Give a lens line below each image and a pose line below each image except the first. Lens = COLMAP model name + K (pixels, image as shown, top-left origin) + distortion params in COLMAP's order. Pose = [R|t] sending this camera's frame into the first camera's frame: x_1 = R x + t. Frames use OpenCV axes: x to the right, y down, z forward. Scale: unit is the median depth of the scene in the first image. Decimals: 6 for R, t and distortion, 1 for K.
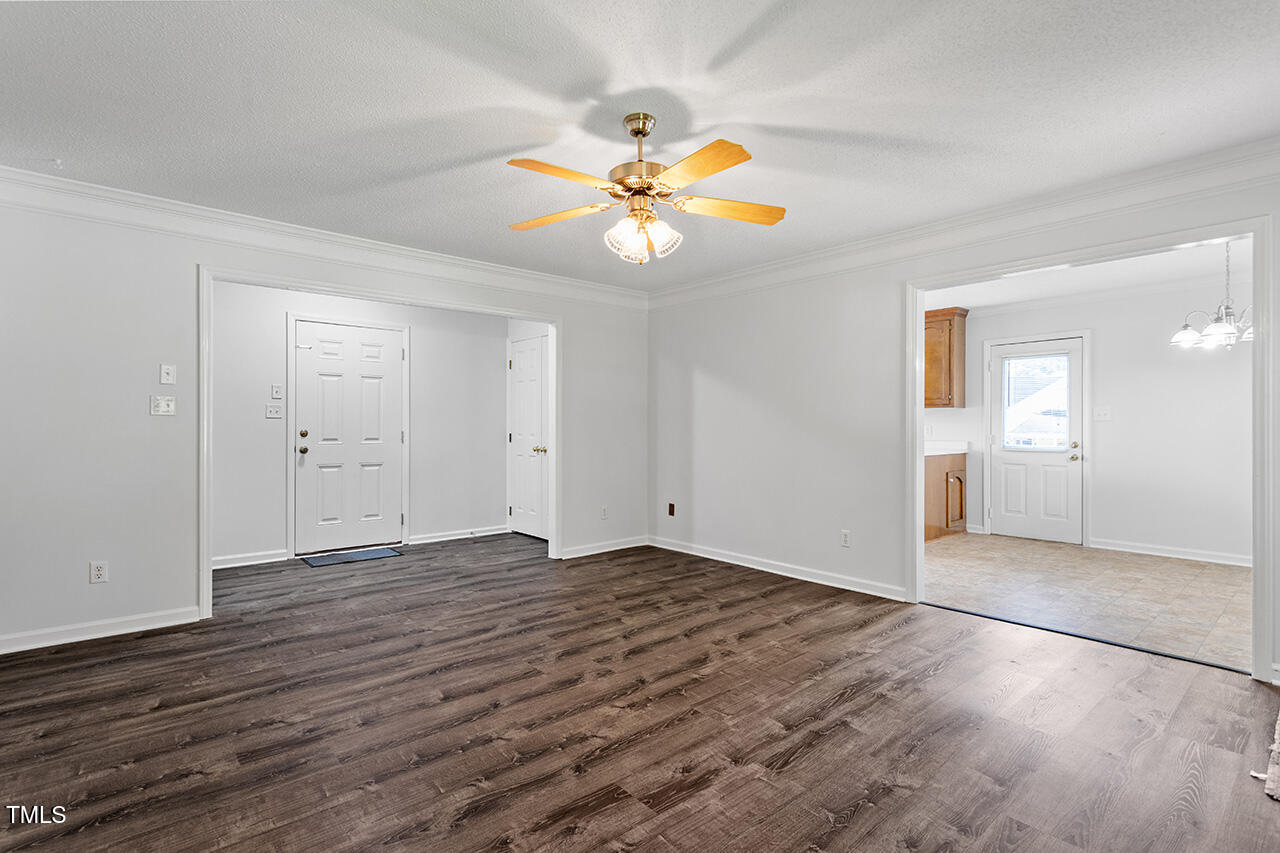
lens RADIAL K [[611.3, 0, 640.0], [0, 611.3, 426.5], [0, 0, 1]] dist [-0.001314, -0.000123]
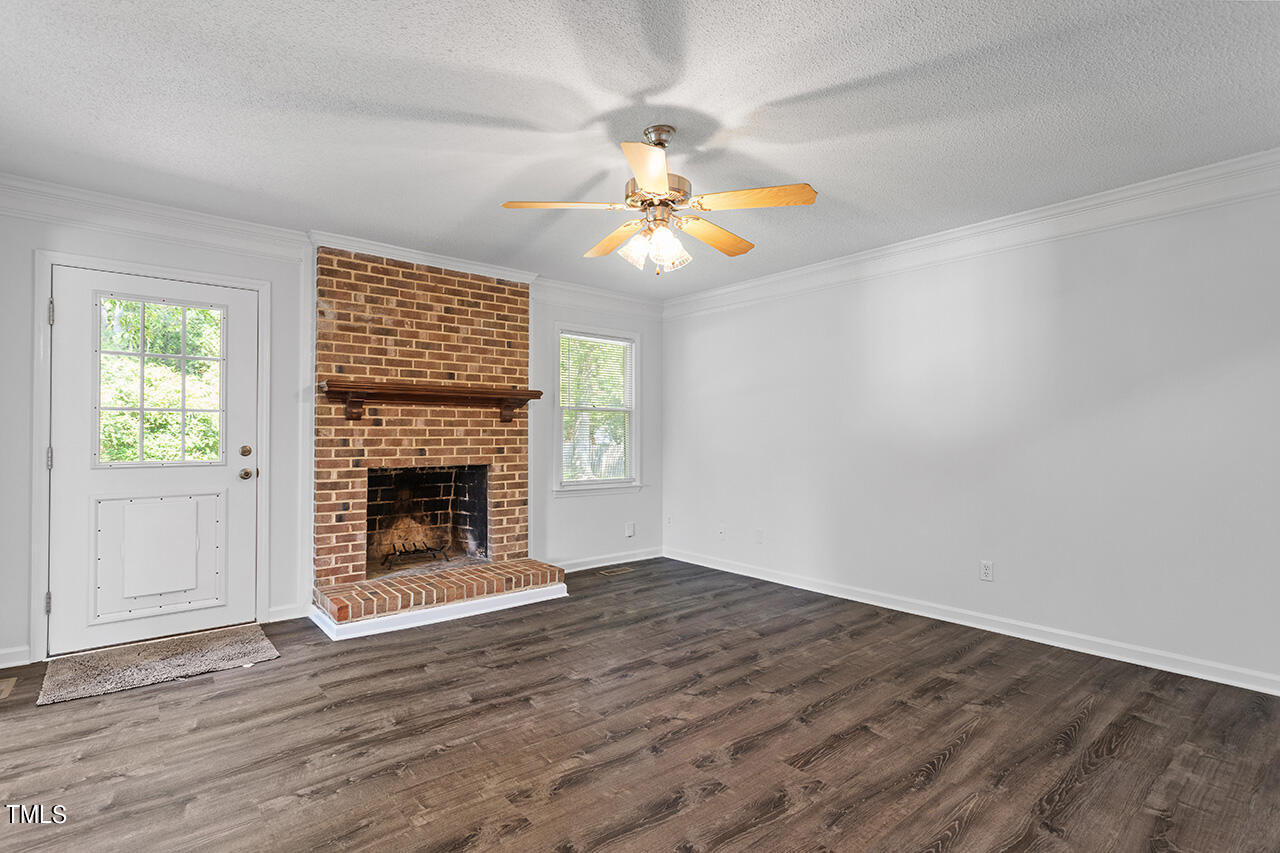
lens RADIAL K [[611.3, 0, 640.0], [0, 611.3, 426.5], [0, 0, 1]] dist [-0.001314, -0.000123]
pose [[-0.999770, -0.003510, 0.021141, 0.008560], [-0.003827, 0.999880, -0.014981, -0.001699], [-0.021085, -0.015059, -0.999664, 1.995720]]
